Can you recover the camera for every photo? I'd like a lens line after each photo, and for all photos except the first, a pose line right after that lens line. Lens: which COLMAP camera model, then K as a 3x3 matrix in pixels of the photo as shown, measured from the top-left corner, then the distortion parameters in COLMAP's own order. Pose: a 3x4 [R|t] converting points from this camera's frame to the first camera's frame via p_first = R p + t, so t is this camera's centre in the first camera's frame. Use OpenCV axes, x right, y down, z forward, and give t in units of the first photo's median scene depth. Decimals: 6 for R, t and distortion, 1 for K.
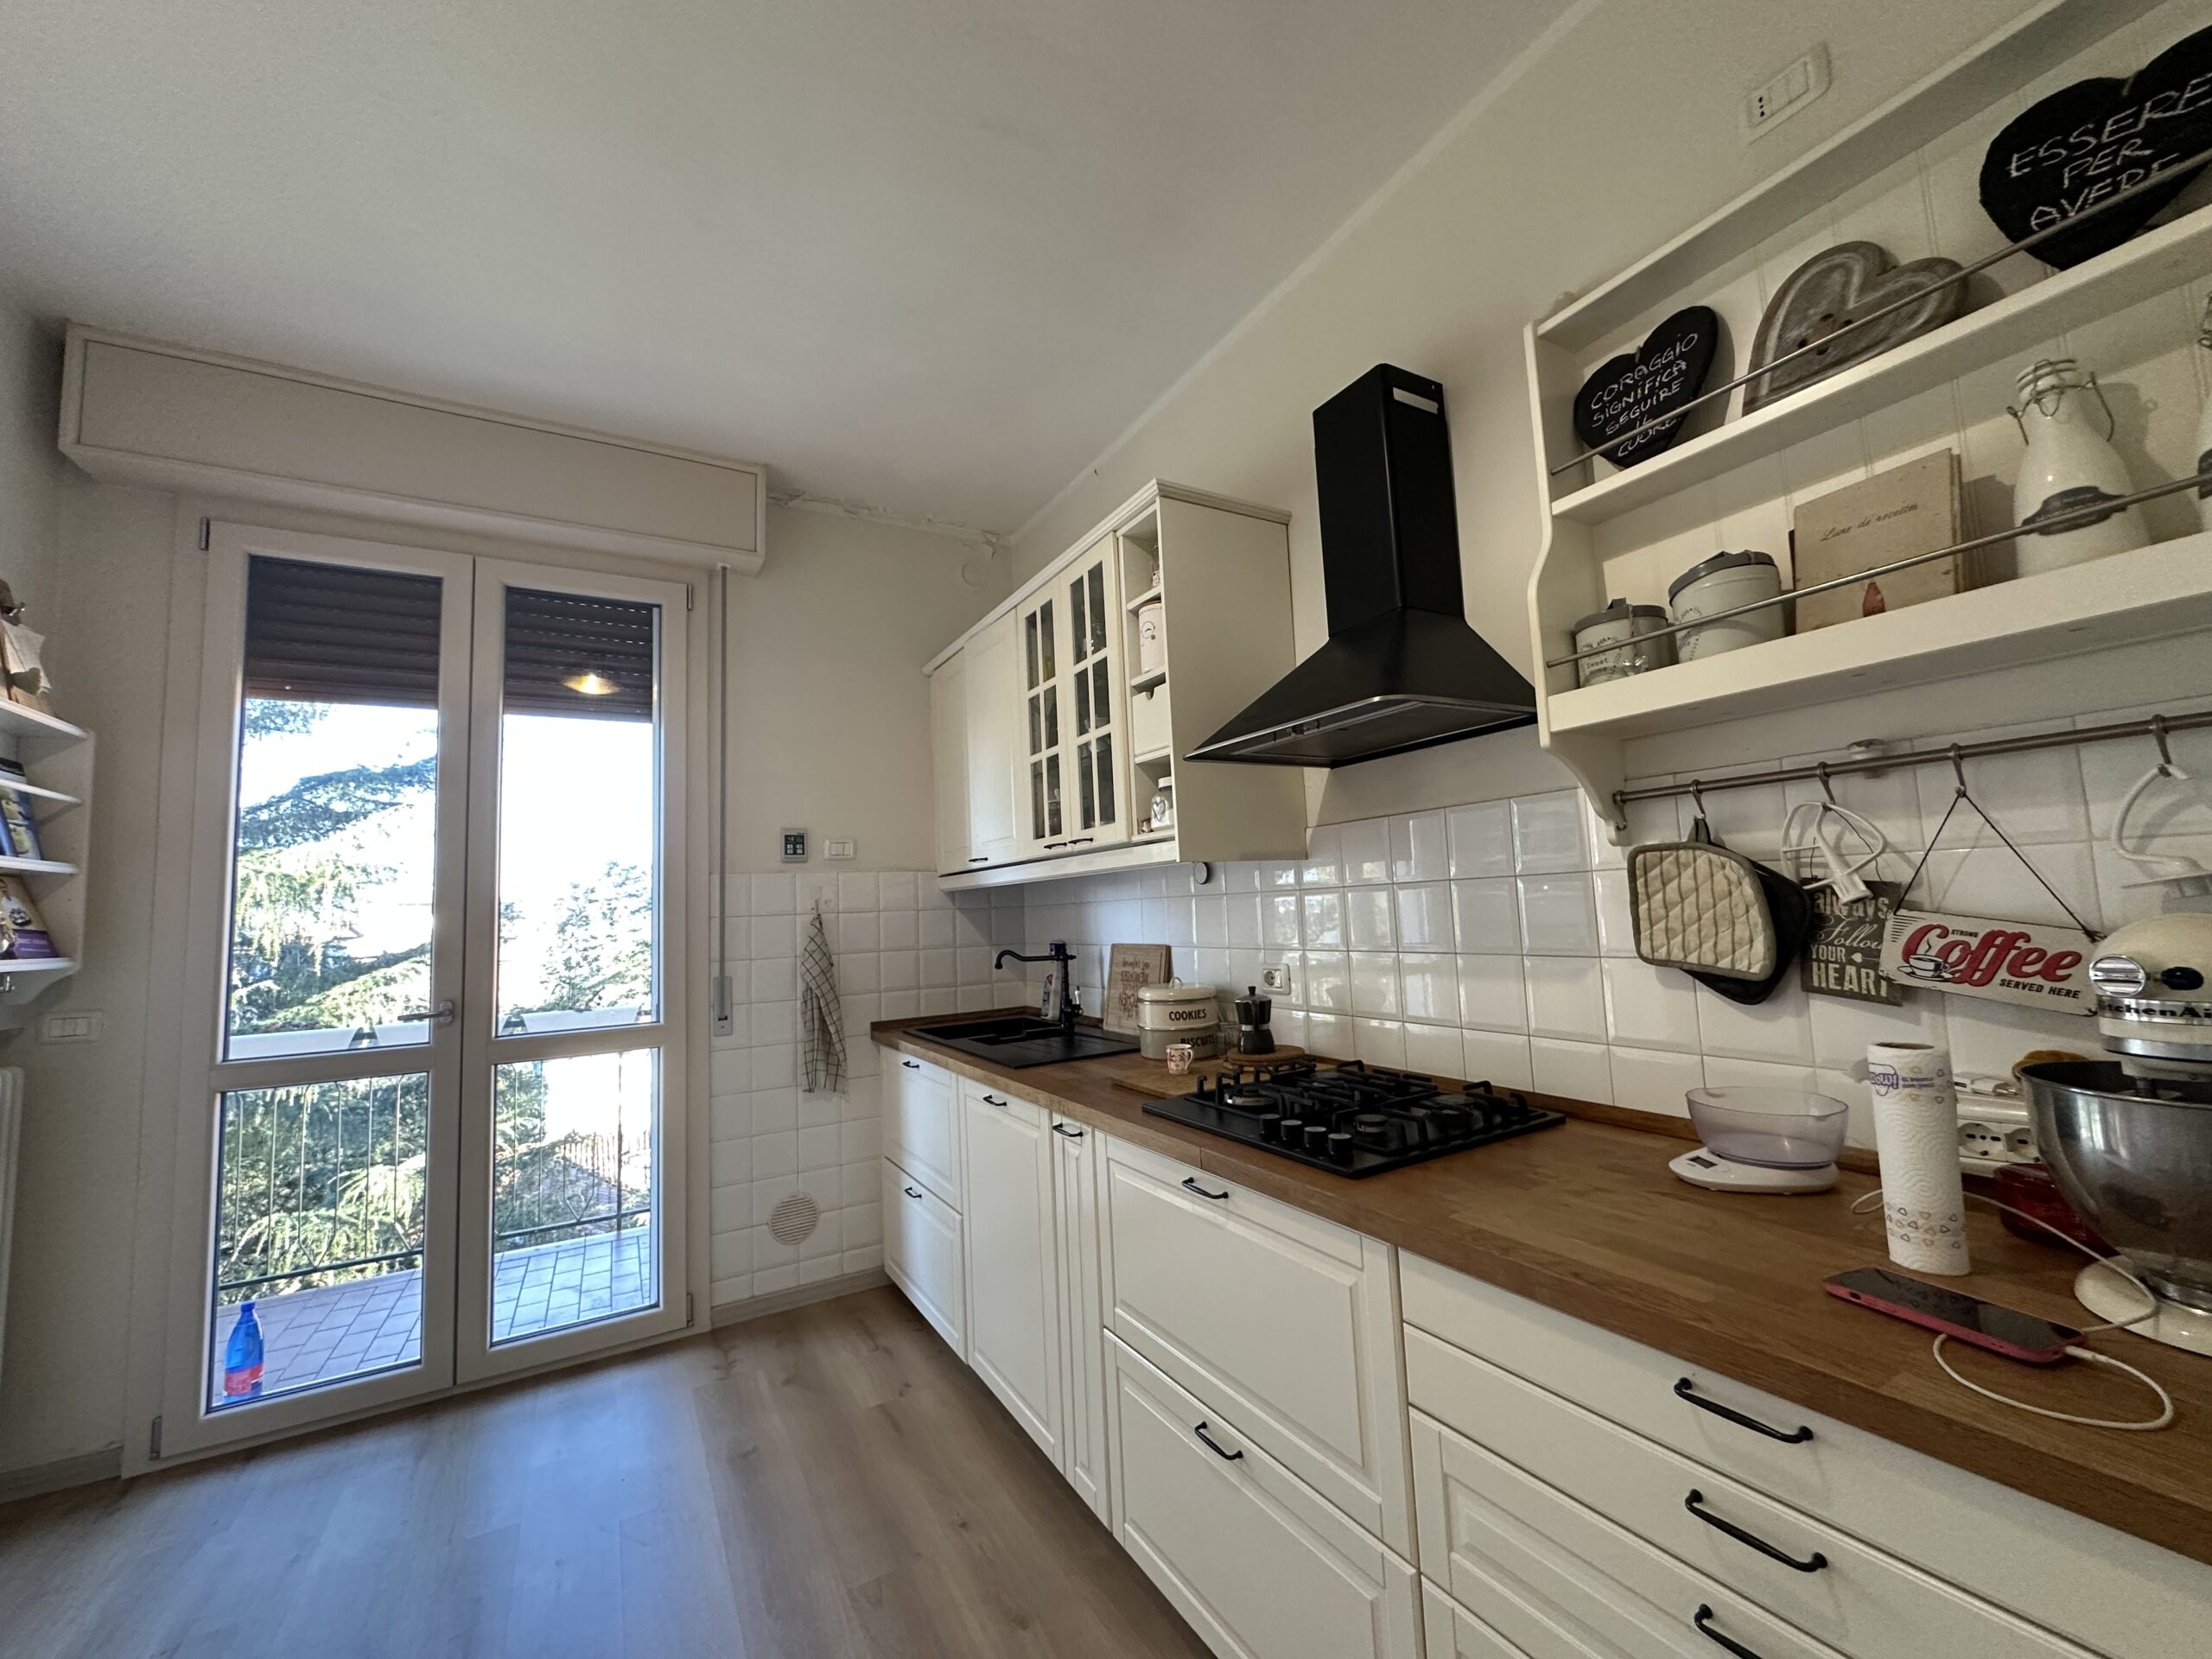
lens RADIAL K [[877.2, 0, 1102.0], [0, 877.2, 820.8], [0, 0, 1]] dist [-0.003303, 0.000571]
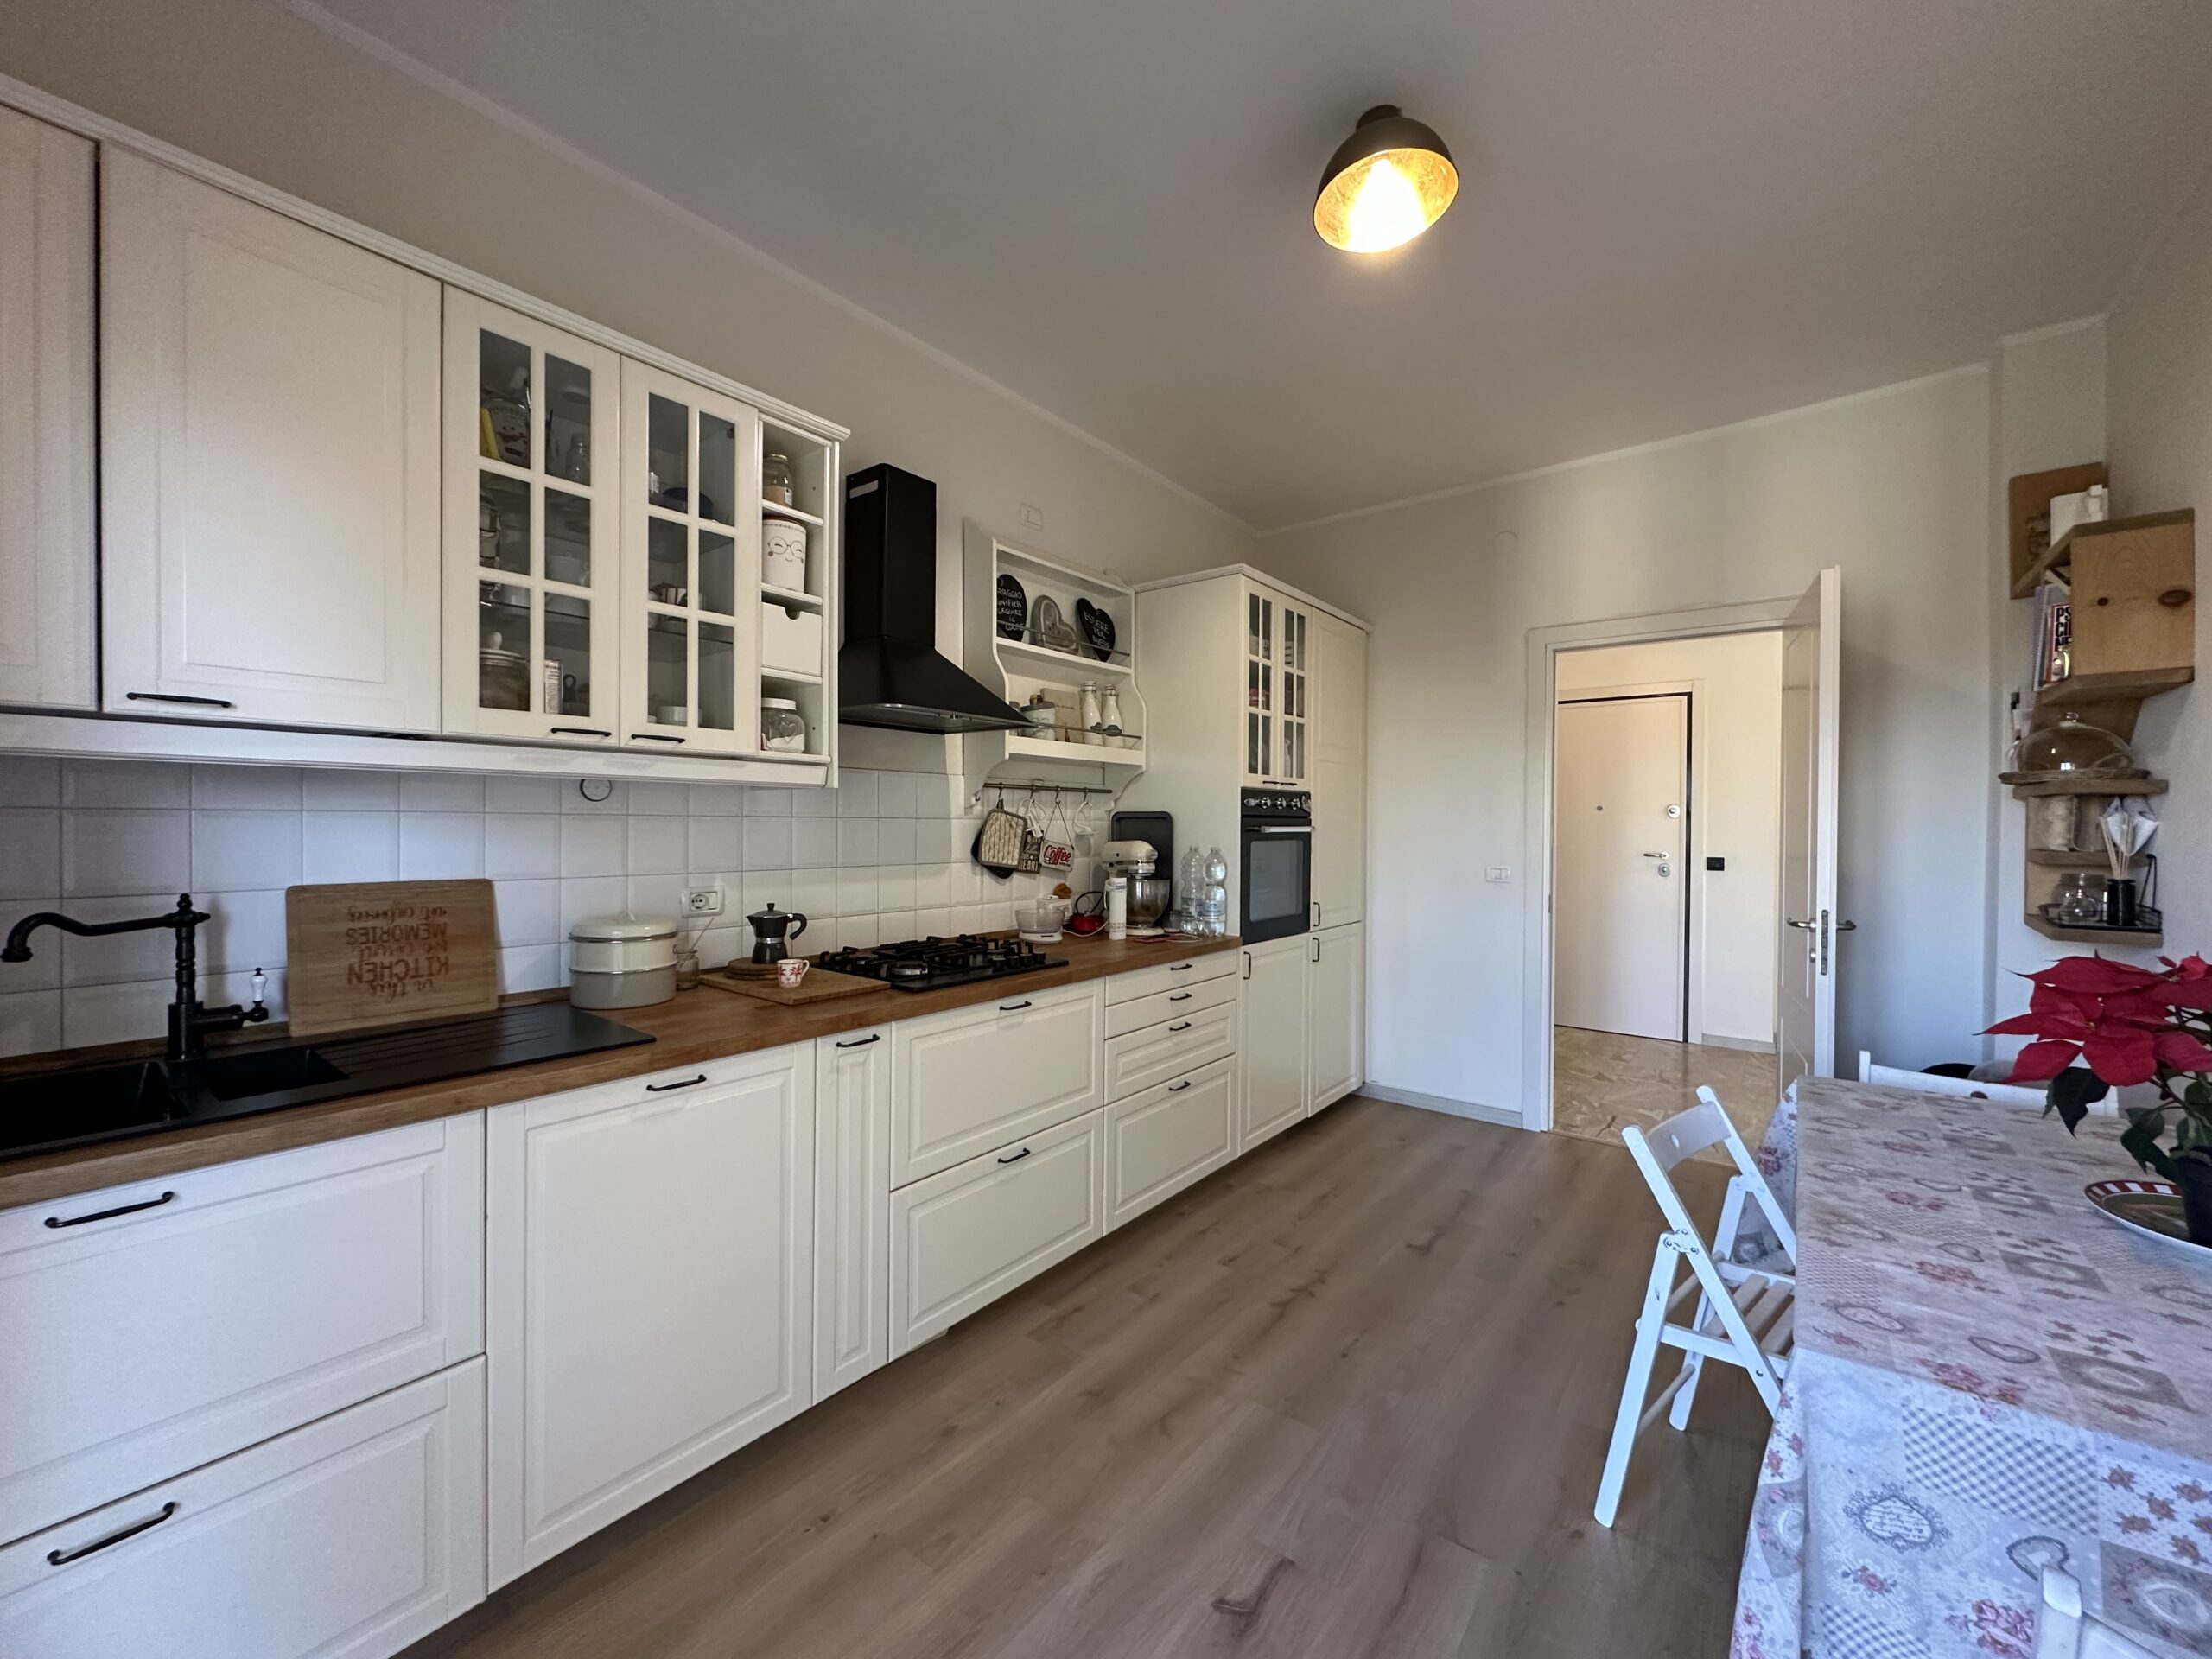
lens RADIAL K [[877.2, 0, 1101.7], [0, 877.2, 835.4], [0, 0, 1]] dist [-0.003303, 0.000571]
pose [[-0.372975, 0.037515, 0.927083, -1.249813], [-0.076420, 0.994545, -0.070990, 0.188801], [-0.924689, -0.097325, -0.368074, 1.287448]]
